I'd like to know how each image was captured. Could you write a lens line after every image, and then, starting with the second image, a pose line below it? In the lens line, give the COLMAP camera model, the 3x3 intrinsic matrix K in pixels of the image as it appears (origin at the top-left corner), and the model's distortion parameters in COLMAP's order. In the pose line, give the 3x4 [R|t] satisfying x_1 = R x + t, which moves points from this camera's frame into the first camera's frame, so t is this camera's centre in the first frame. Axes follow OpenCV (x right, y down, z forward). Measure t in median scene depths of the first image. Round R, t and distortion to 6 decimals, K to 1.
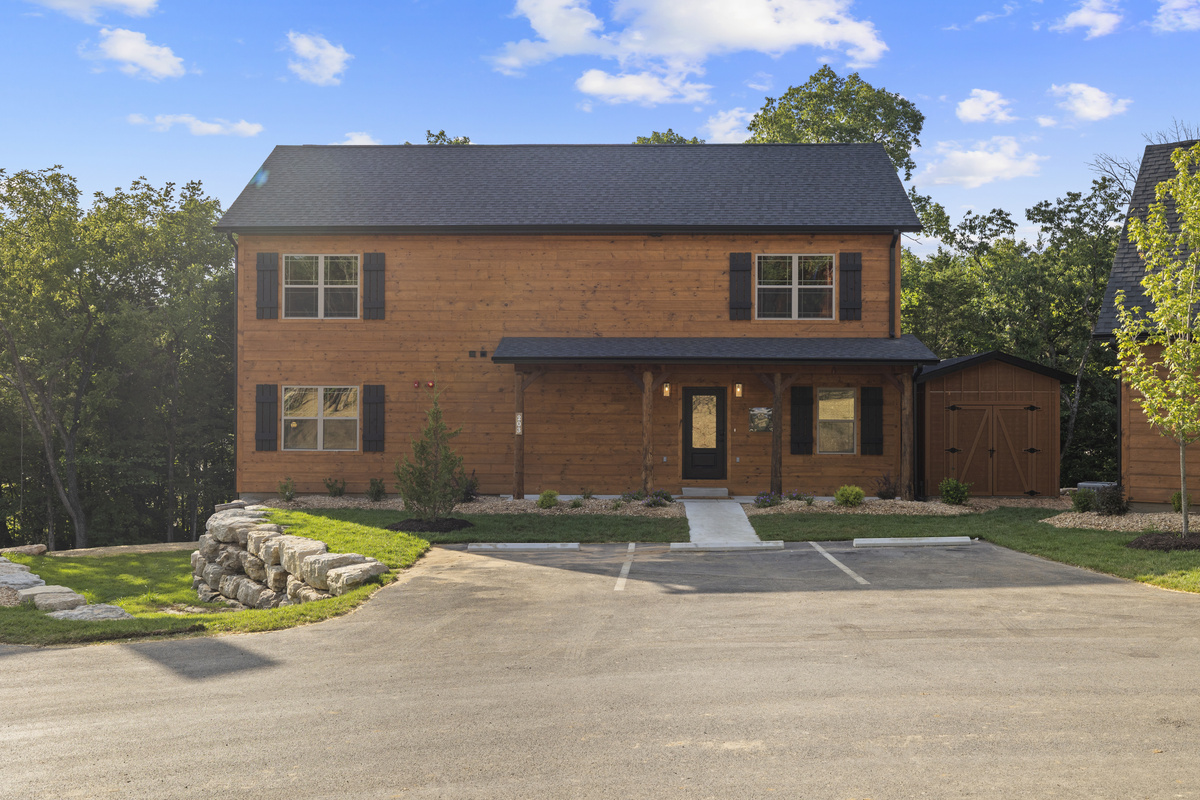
lens RADIAL K [[1202.8, 0, 596.4], [0, 1202.8, 403.0], [0, 0, 1]] dist [-0.037644, 0.000000]
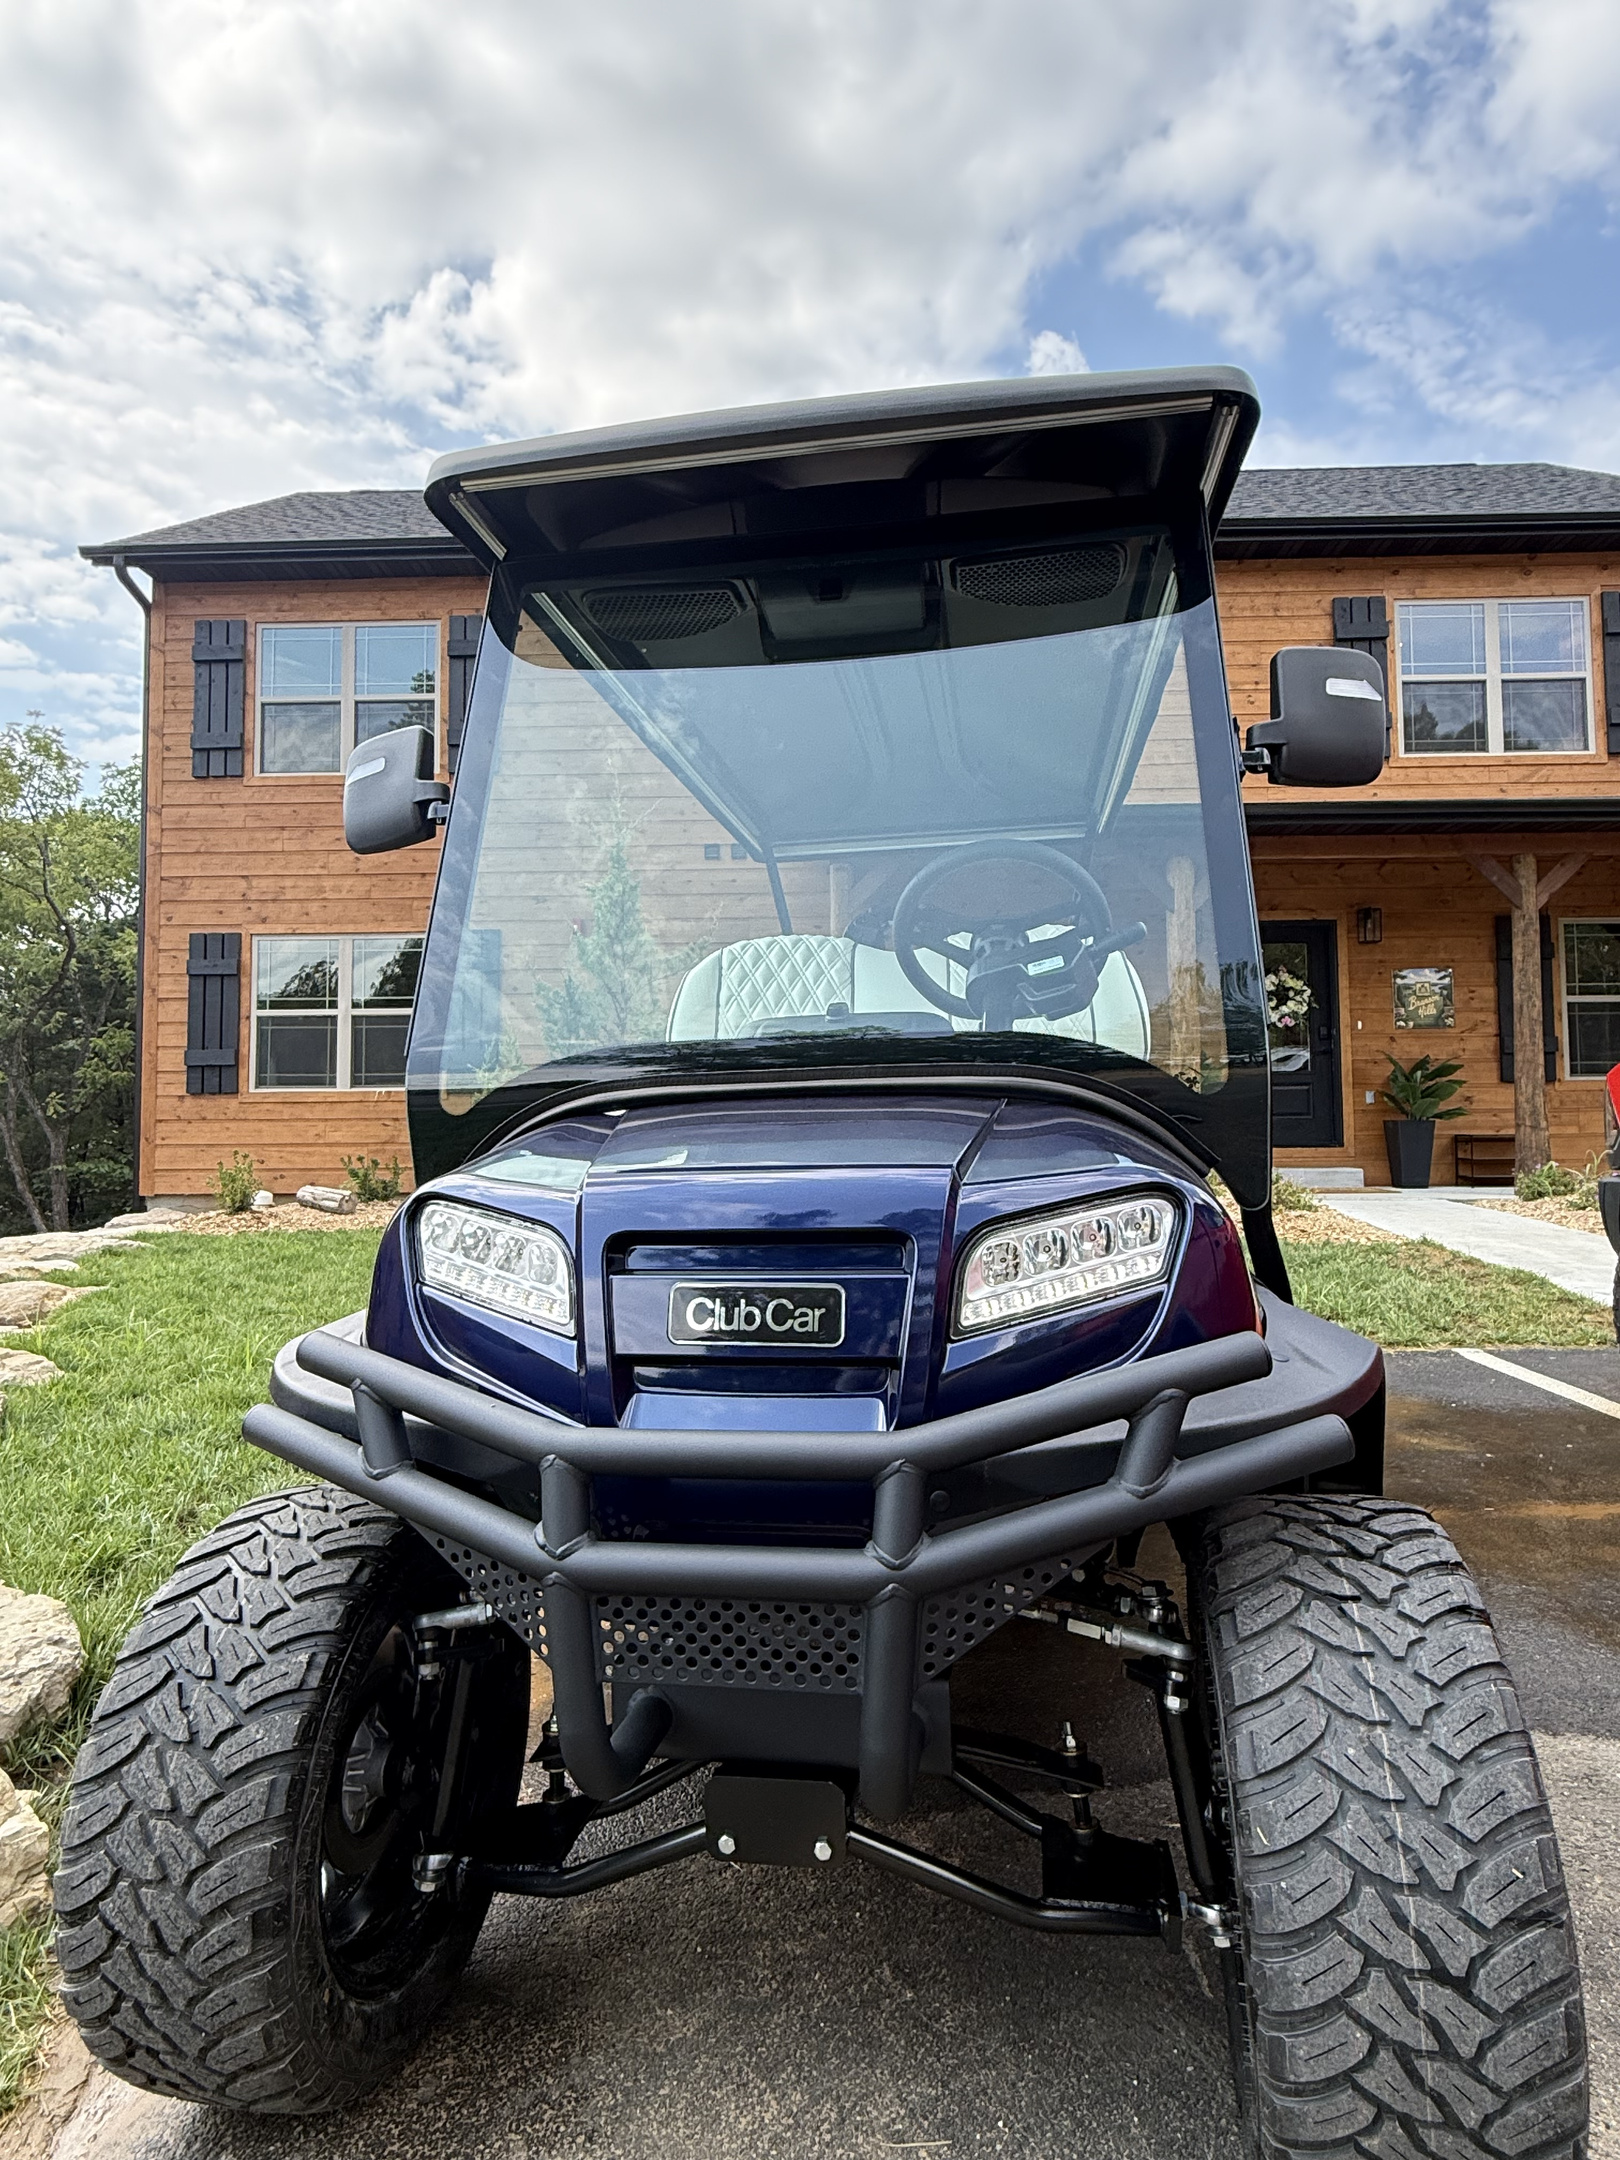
lens RADIAL K [[1333.3, 0, 813.9], [0, 1333.3, 1060.2], [0, 0, 1]] dist [-0.018169, -0.000456]
pose [[0.999899, -0.011364, 0.008560, -0.073443], [0.011765, 0.998760, -0.048372, 0.053862], [-0.008000, 0.048468, 0.998793, 0.550671]]
